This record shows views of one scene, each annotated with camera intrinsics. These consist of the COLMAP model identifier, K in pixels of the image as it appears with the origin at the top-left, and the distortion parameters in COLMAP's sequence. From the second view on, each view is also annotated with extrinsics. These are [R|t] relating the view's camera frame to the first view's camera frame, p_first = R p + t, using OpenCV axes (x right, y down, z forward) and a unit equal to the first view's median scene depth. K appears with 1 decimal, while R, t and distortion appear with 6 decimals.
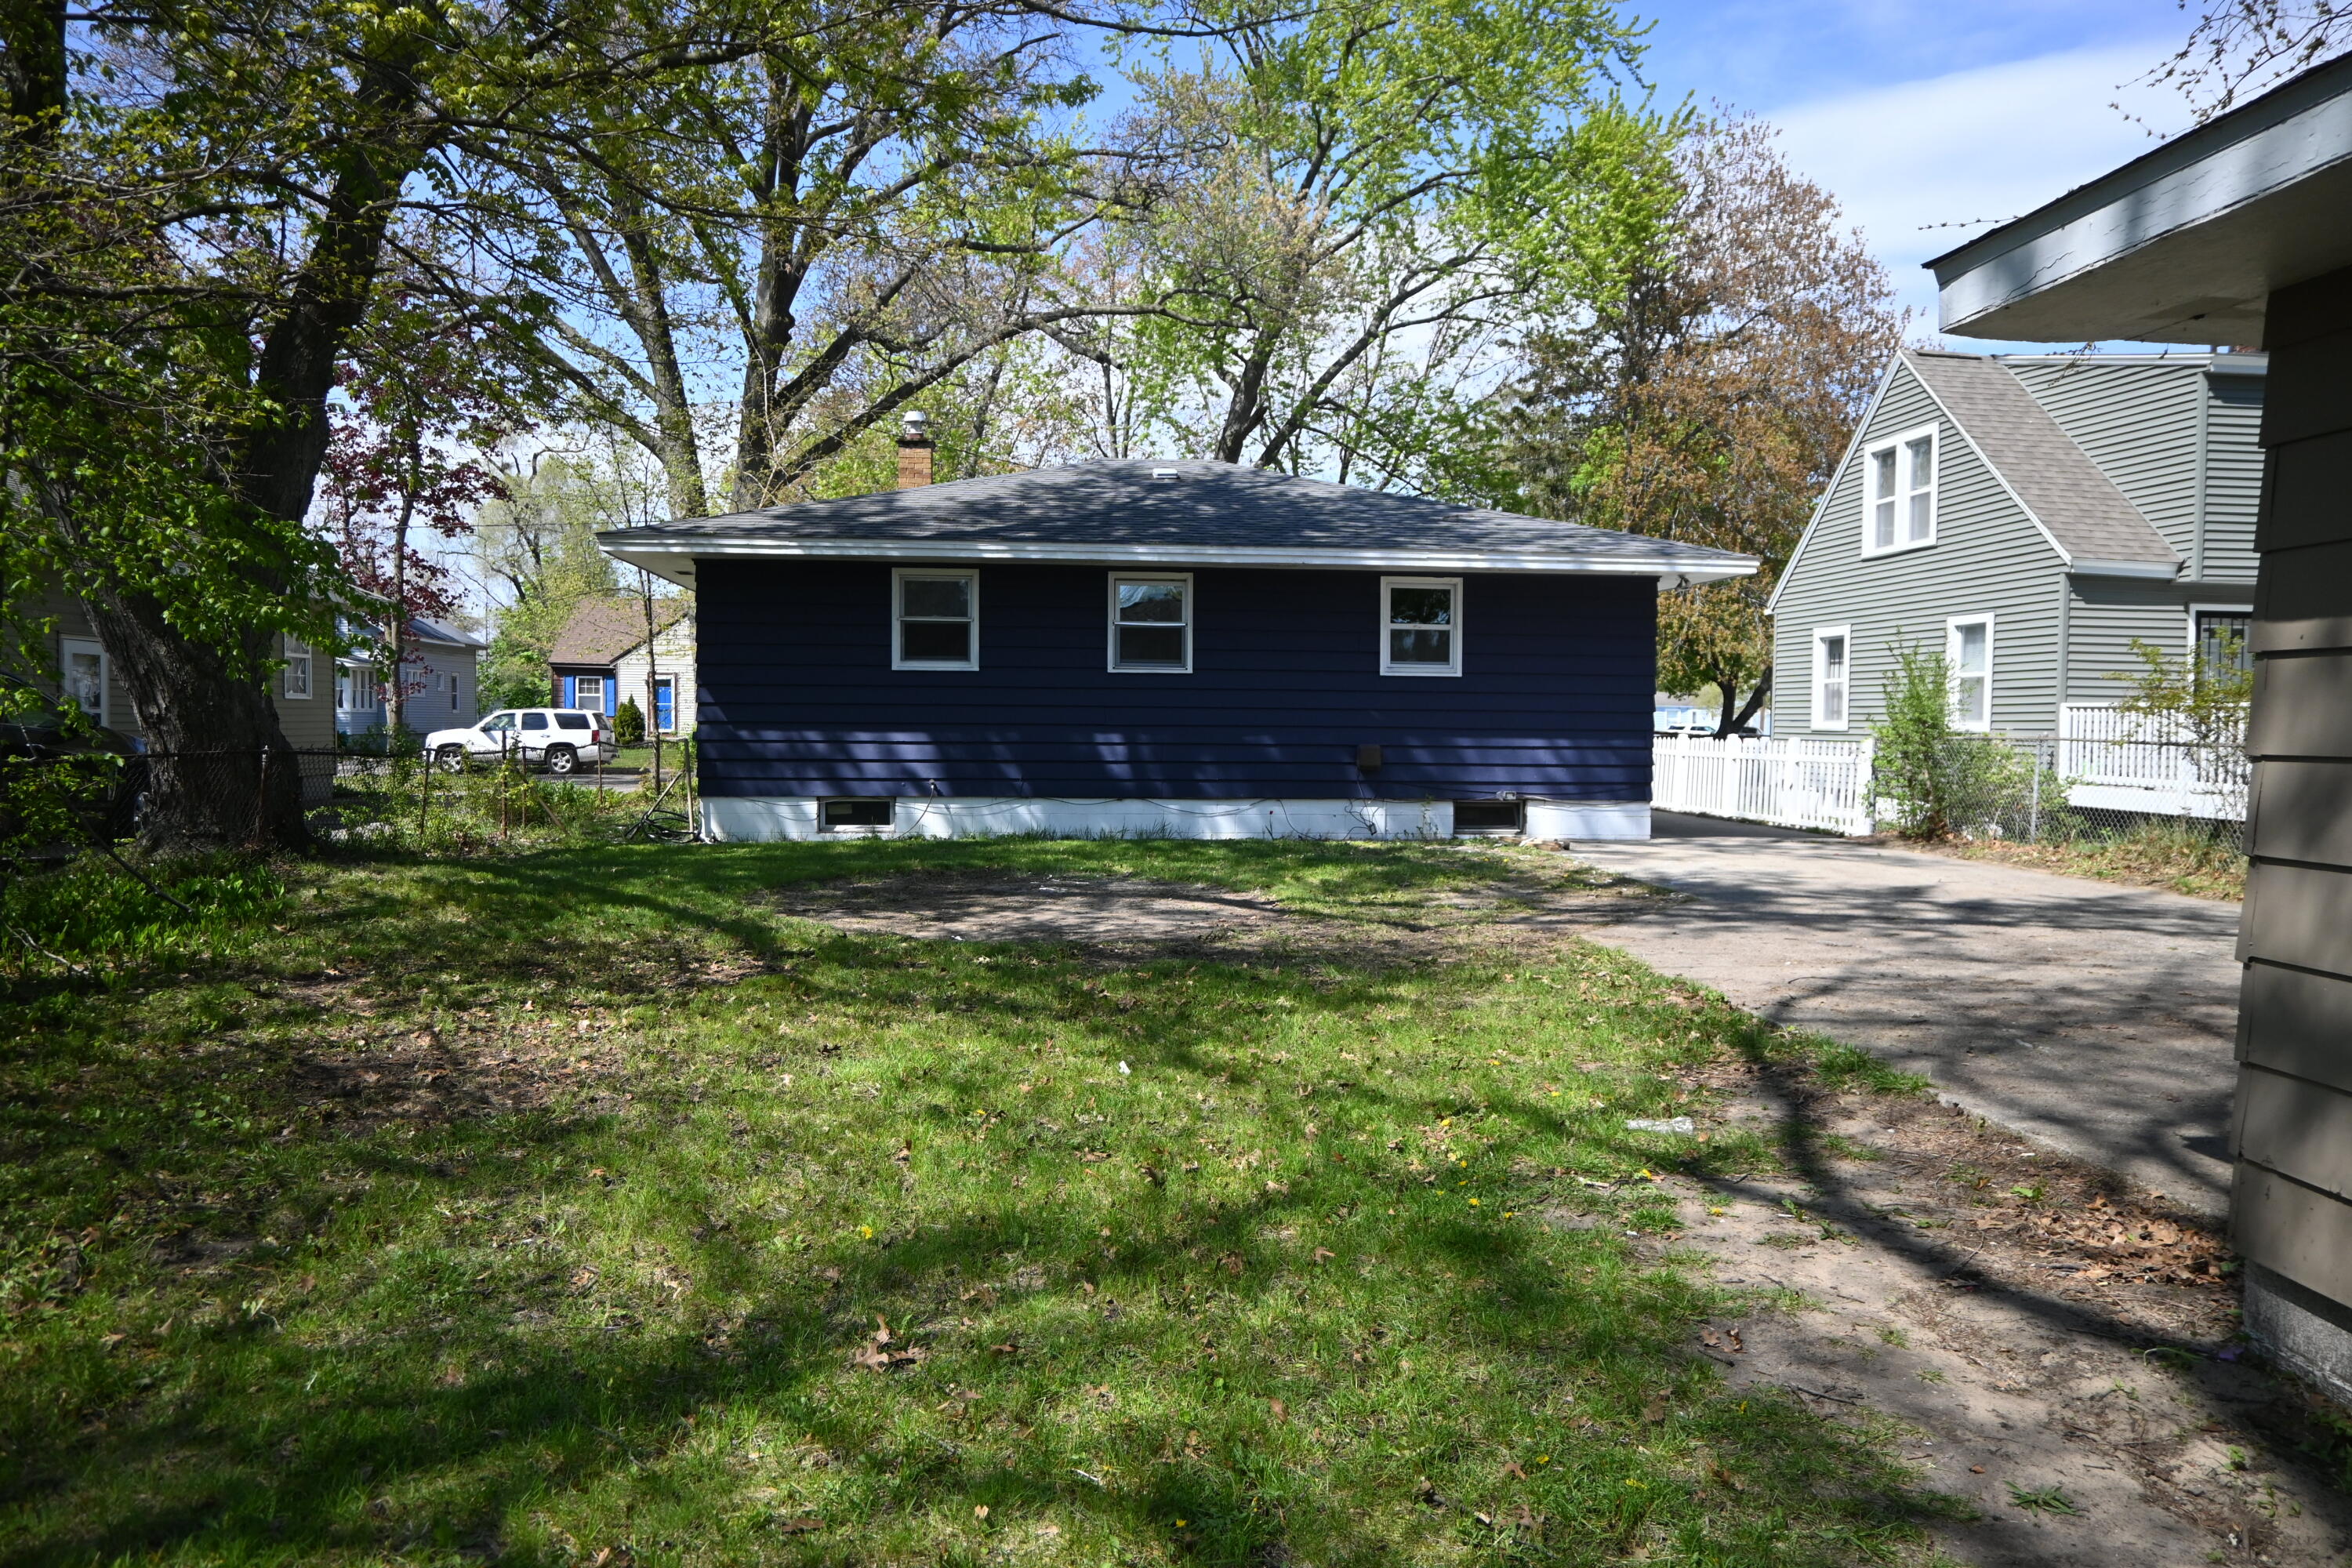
lens RADIAL K [[1628.6, 0, 1179.8], [0, 1628.6, 781.2], [0, 0, 1]] dist [-0.015961, 0.012460]
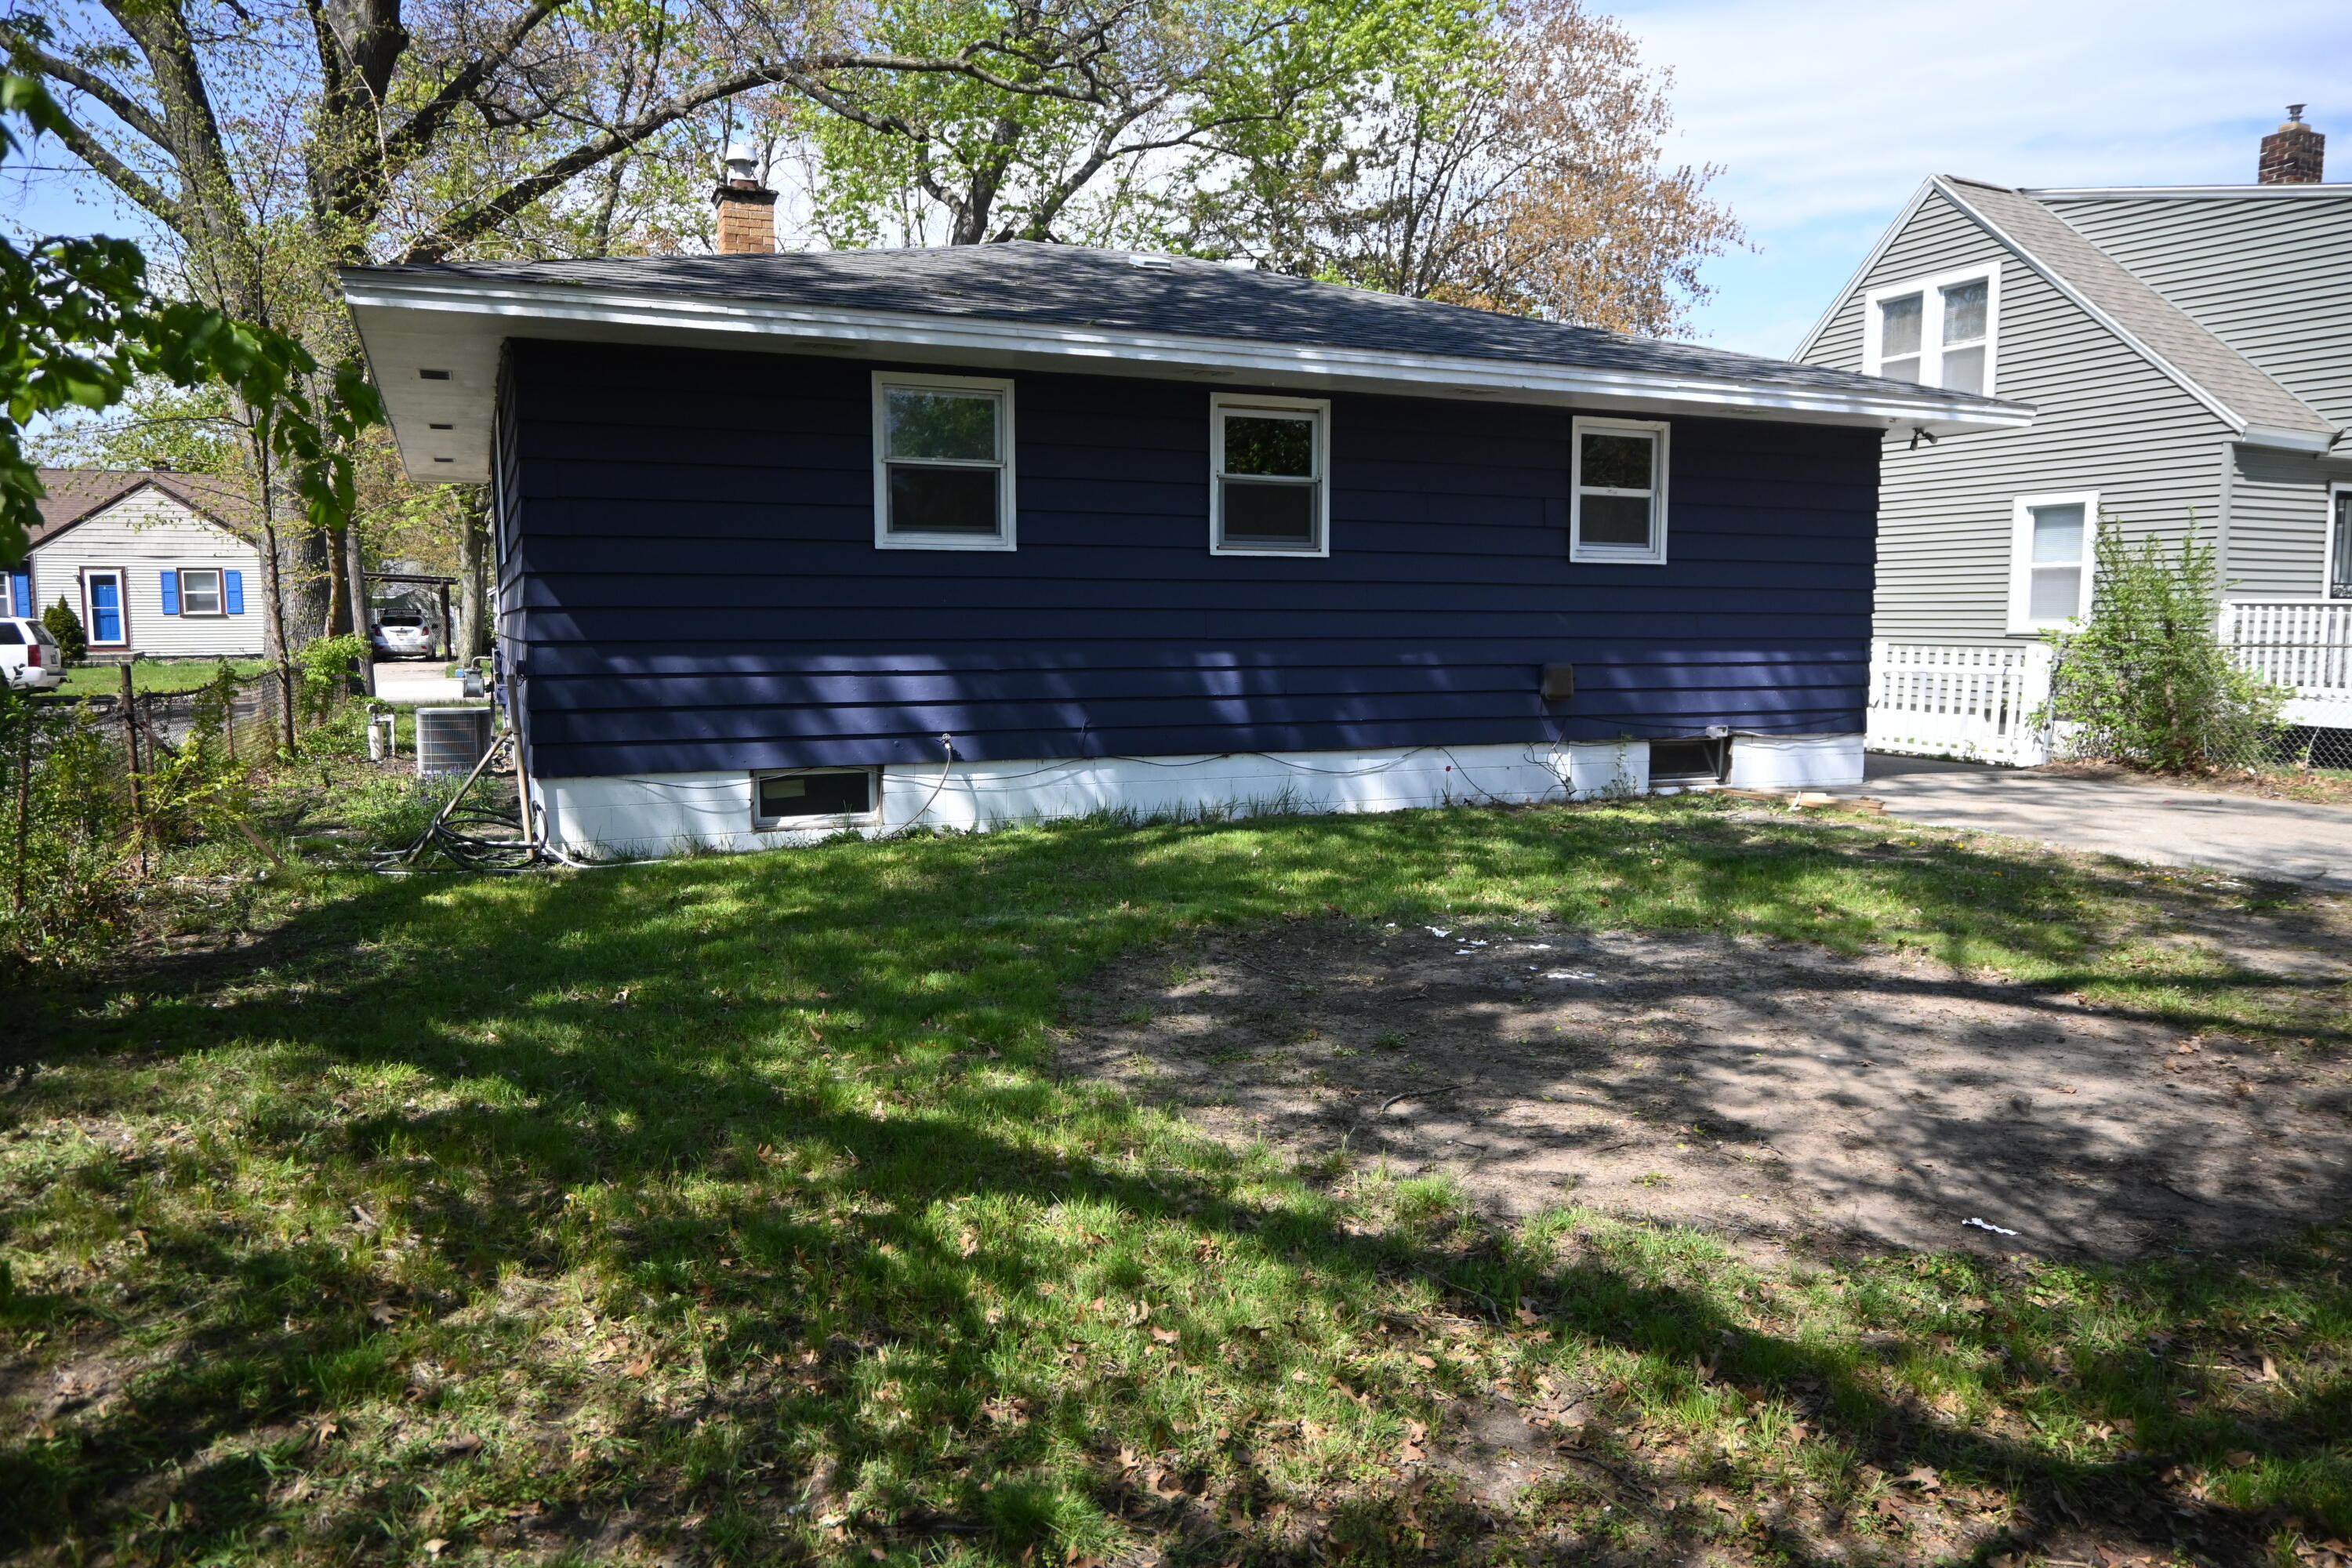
lens RADIAL K [[1628.6, 0, 1174.0], [0, 1628.6, 793.9], [0, 0, 1]] dist [-0.015961, 0.012460]
pose [[0.950905, -0.040247, 0.306854, -0.252969], [0.018858, 0.997200, 0.072357, -0.020405], [-0.308907, -0.063018, 0.949002, 0.399003]]
